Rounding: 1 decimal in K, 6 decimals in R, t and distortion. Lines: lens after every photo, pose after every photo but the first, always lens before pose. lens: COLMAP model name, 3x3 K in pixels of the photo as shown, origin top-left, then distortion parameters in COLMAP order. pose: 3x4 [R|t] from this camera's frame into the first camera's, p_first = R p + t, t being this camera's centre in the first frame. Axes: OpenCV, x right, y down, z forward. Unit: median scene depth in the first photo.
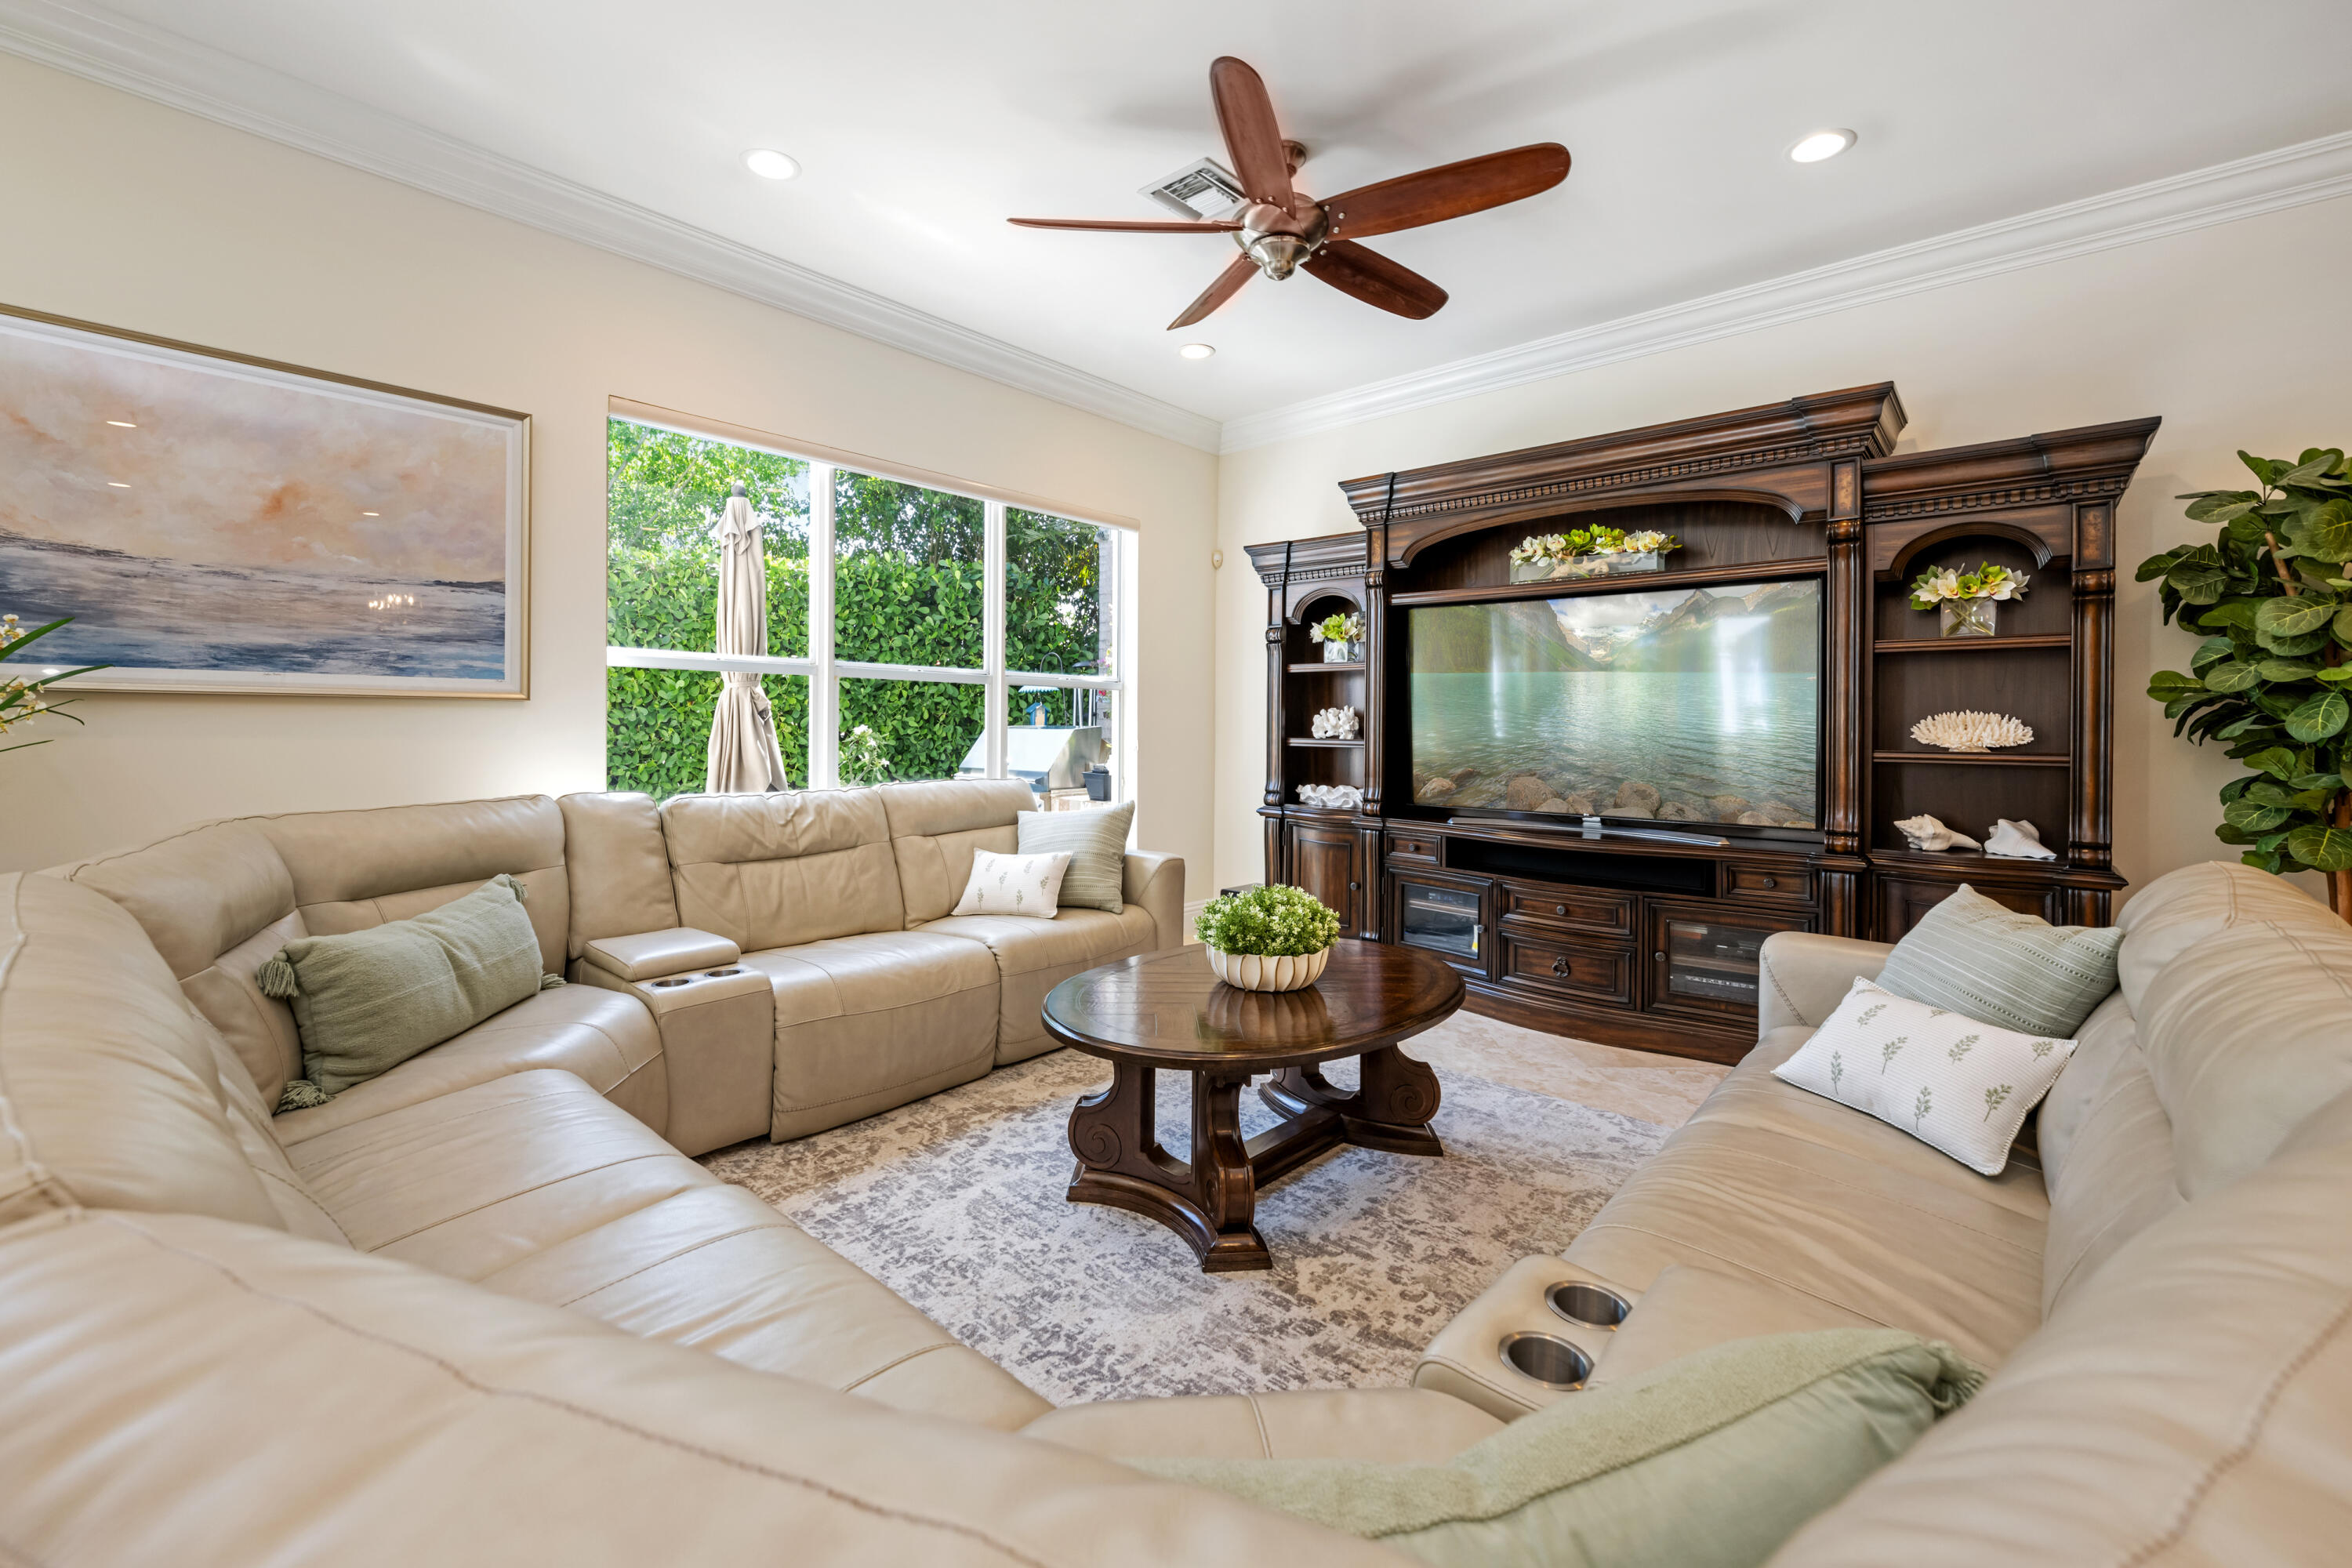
lens RADIAL K [[940.9, 0, 1208.3], [0, 940.9, 717.9], [0, 0, 1]] dist [0.000932, -0.001326]
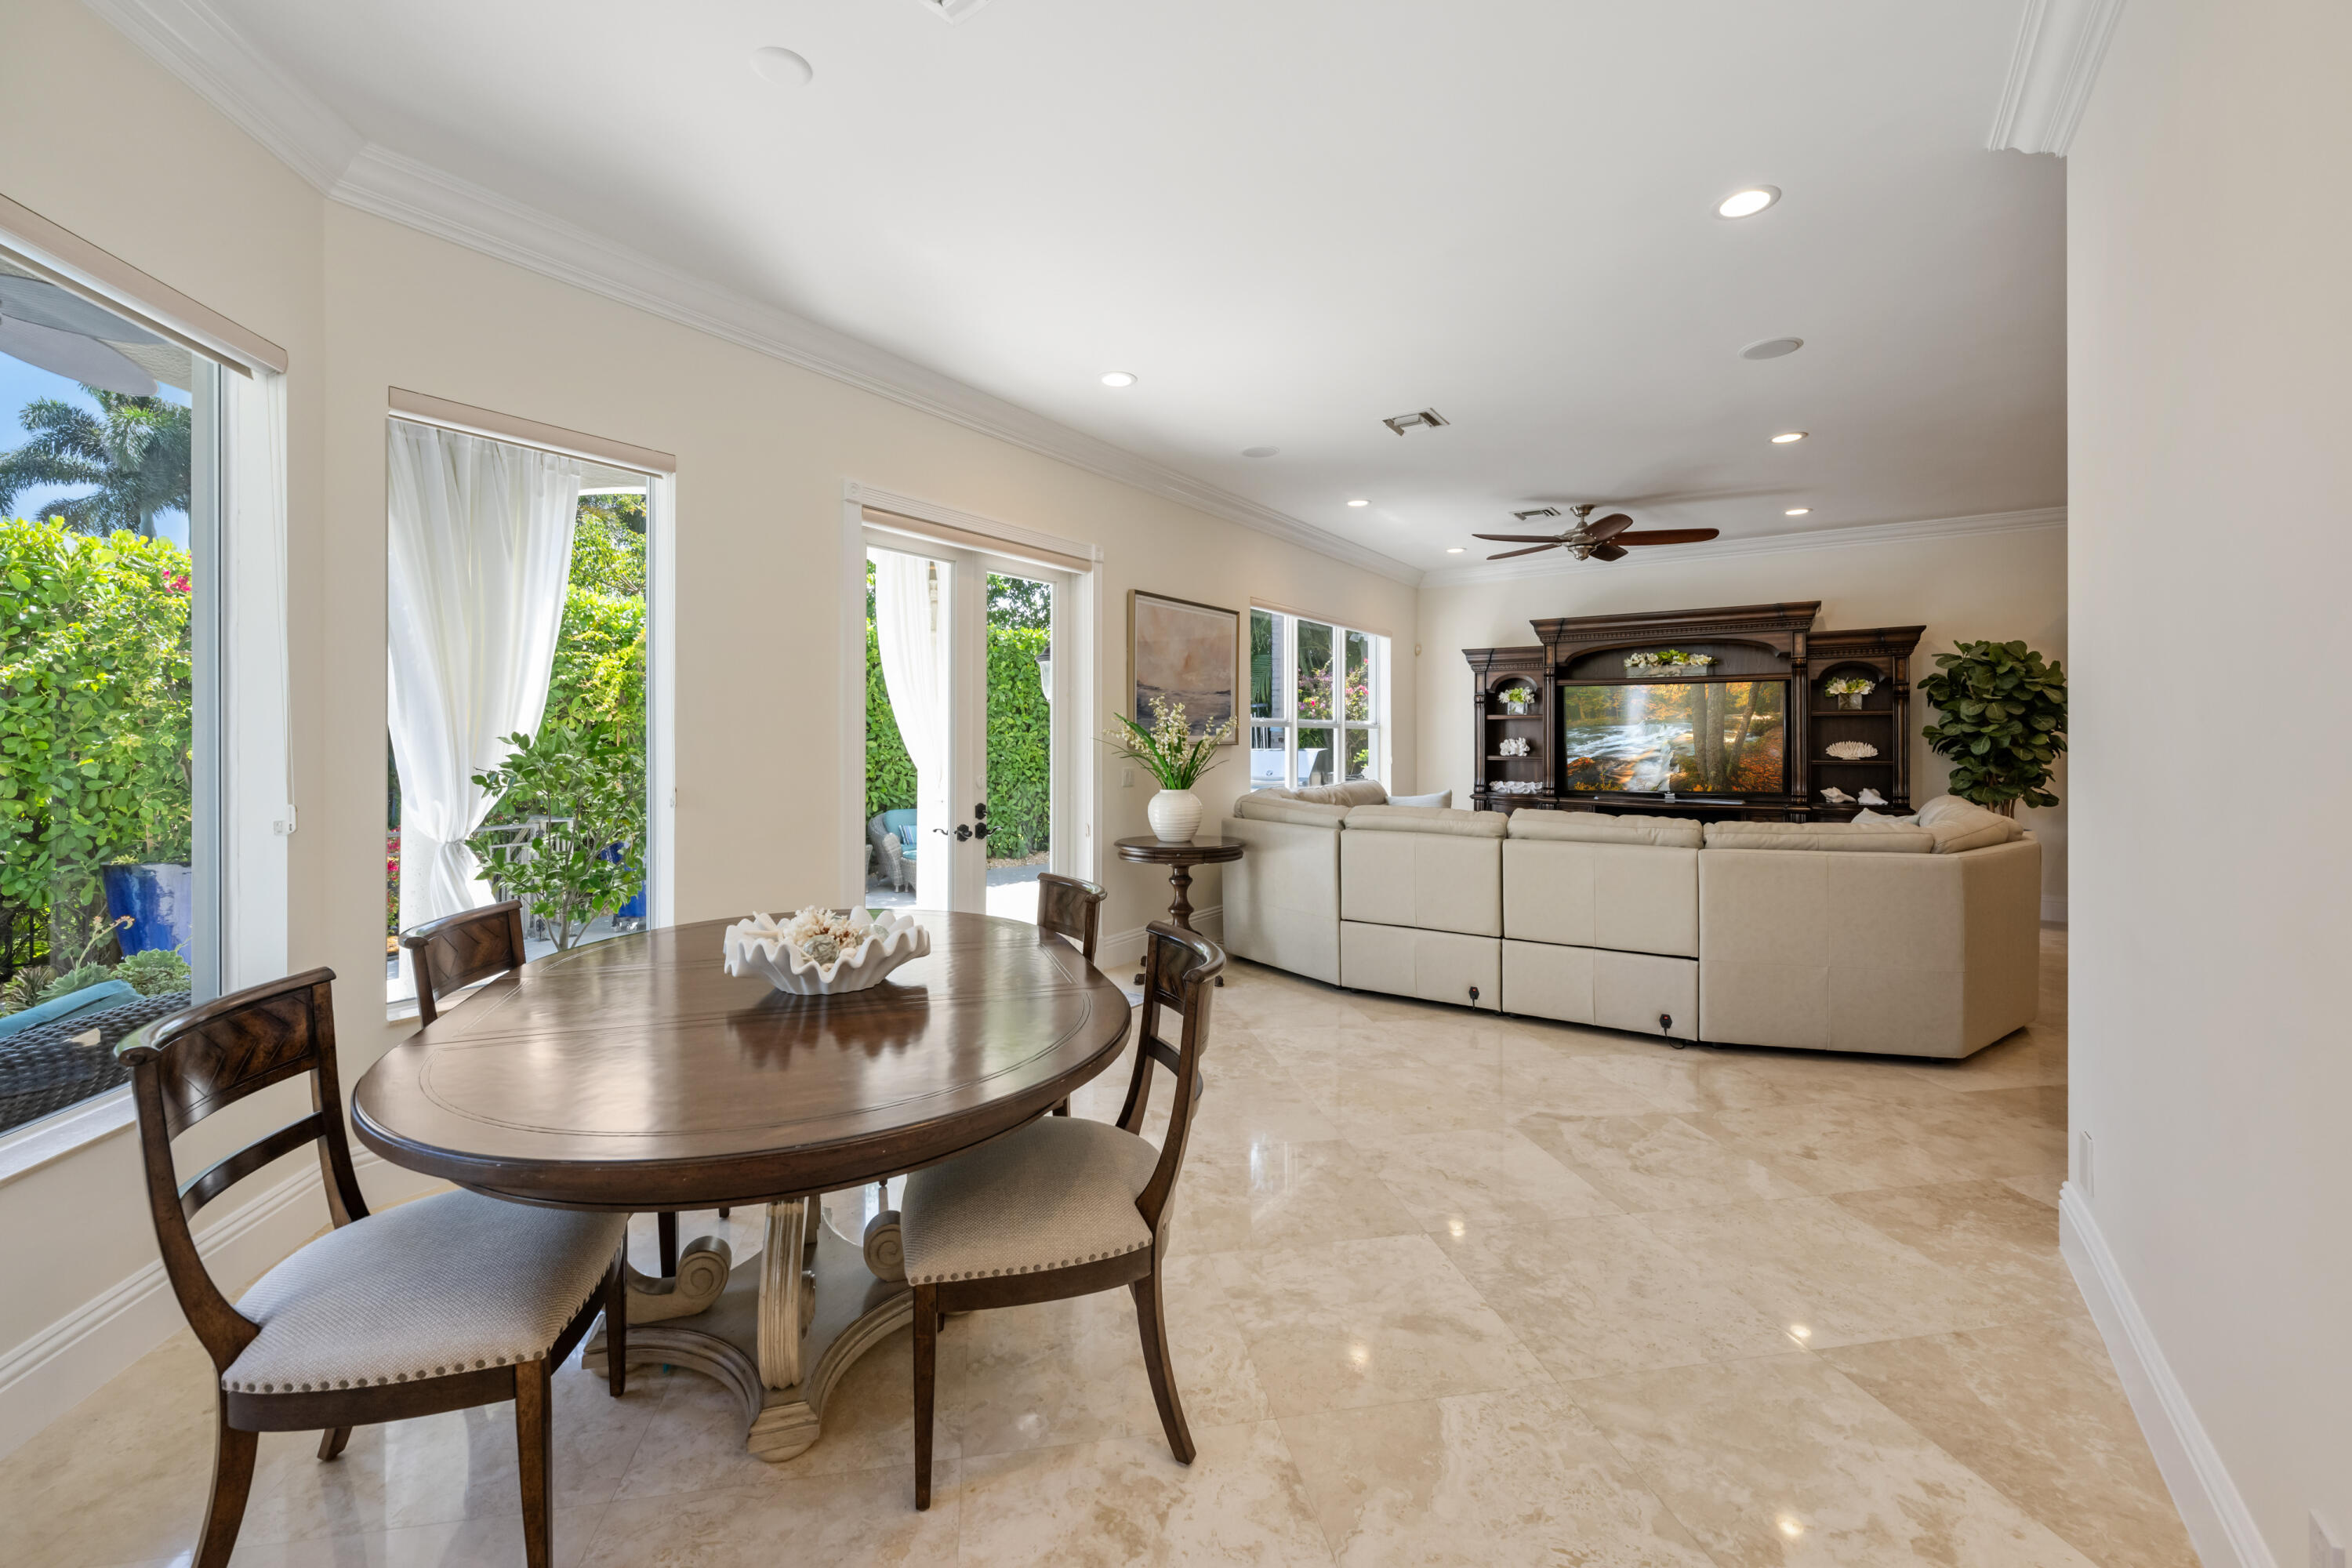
lens RADIAL K [[940.9, 0, 1147.7], [0, 940.9, 728.6], [0, 0, 1]] dist [0.000932, -0.001326]
pose [[0.993969, -0.010795, 0.109126, -1.121546], [0.010641, 0.999941, 0.001990, -0.060250], [-0.109141, -0.000817, 0.994026, -1.071015]]
